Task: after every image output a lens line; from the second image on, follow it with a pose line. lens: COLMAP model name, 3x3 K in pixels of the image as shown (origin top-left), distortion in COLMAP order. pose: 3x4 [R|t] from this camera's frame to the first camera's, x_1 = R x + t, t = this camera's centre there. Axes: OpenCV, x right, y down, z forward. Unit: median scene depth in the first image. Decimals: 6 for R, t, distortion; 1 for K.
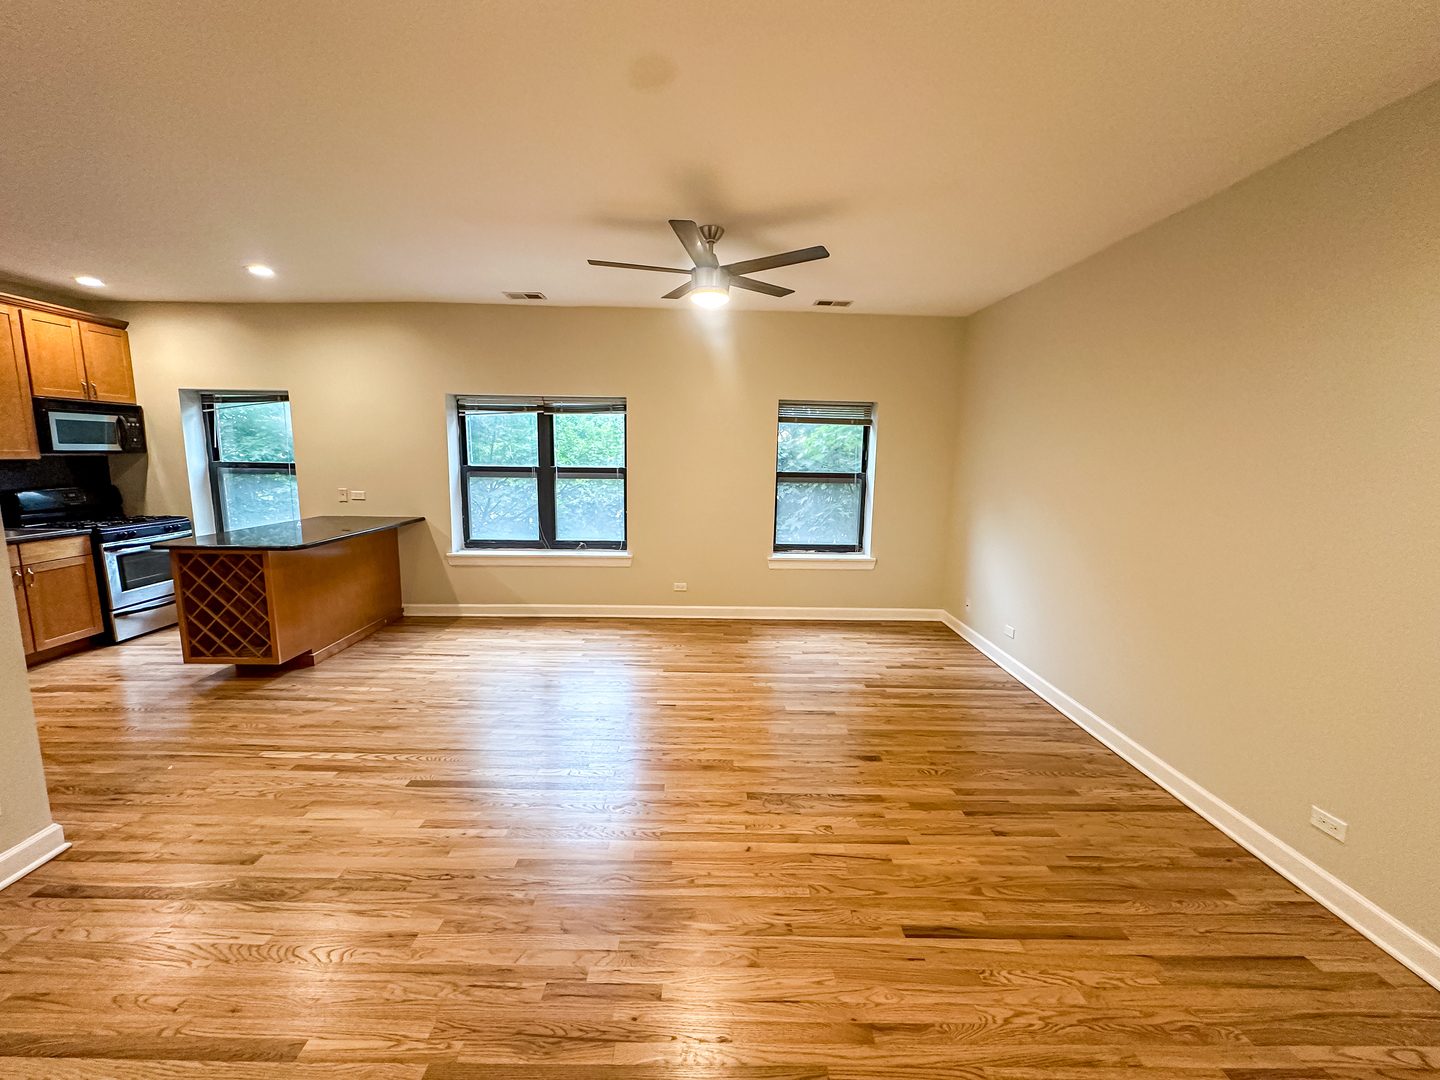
lens RADIAL K [[575.1, 0, 718.9], [0, 575.1, 539.4], [0, 0, 1]] dist [-0.003364, 0.000389]
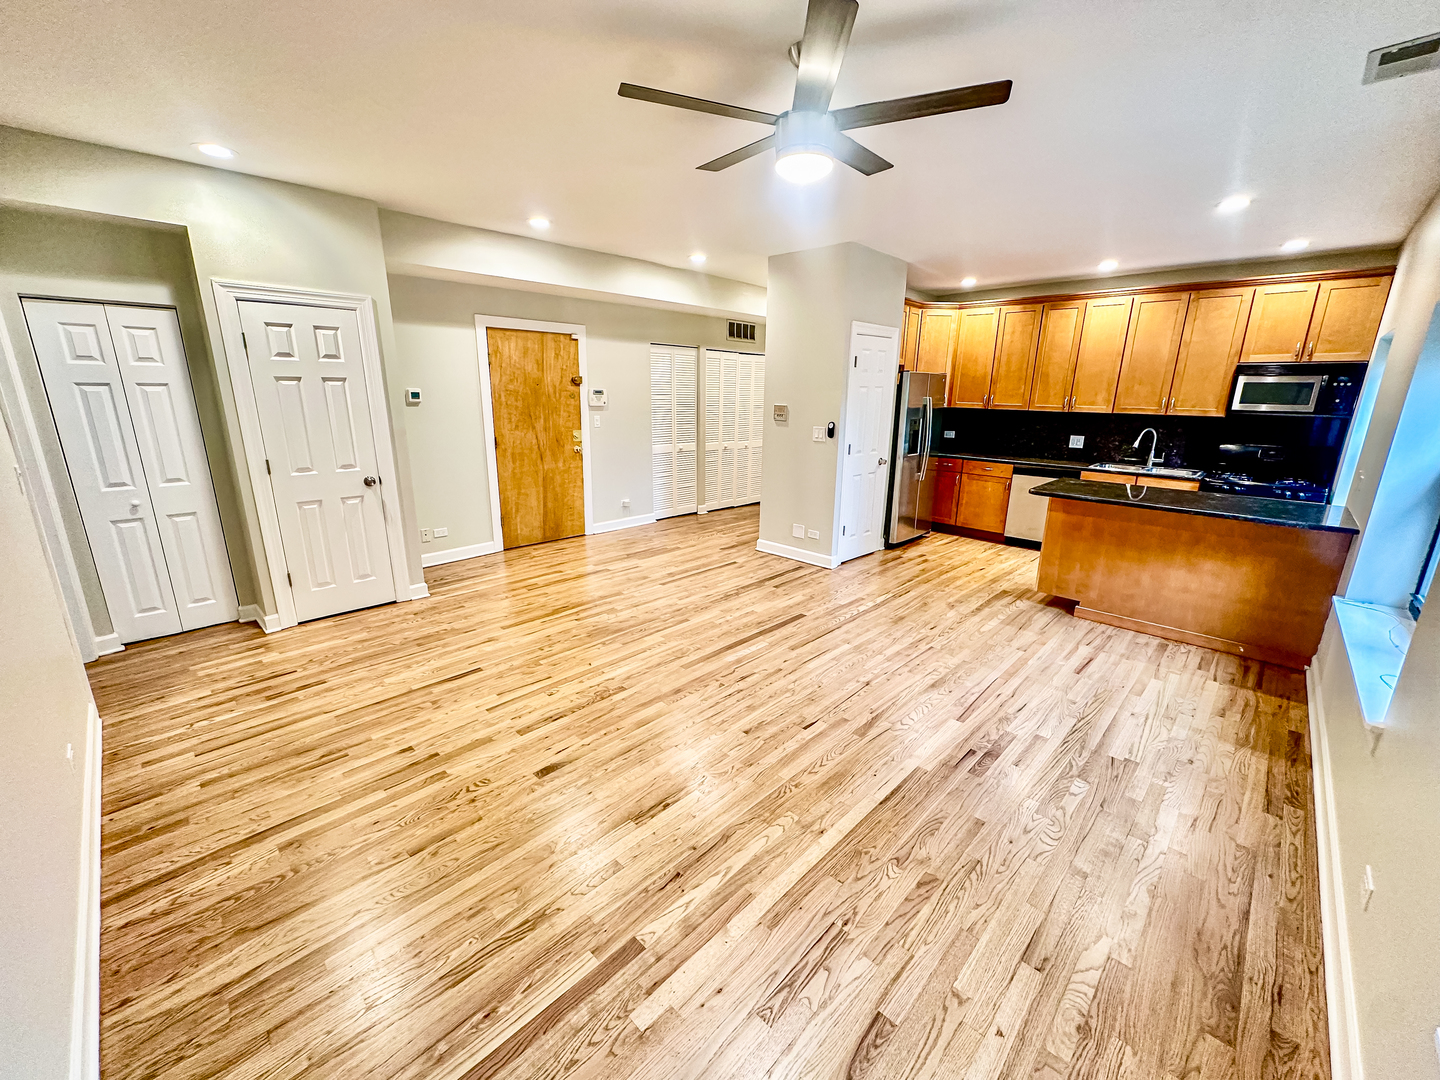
lens RADIAL K [[575.1, 0, 718.9], [0, 575.1, 539.4], [0, 0, 1]] dist [-0.003364, 0.000389]
pose [[-0.710168, 0.153771, -0.687034, 0.468951], [-0.130144, 0.930365, 0.342759, -0.192250], [0.691899, 0.332829, -0.640703, 1.226301]]
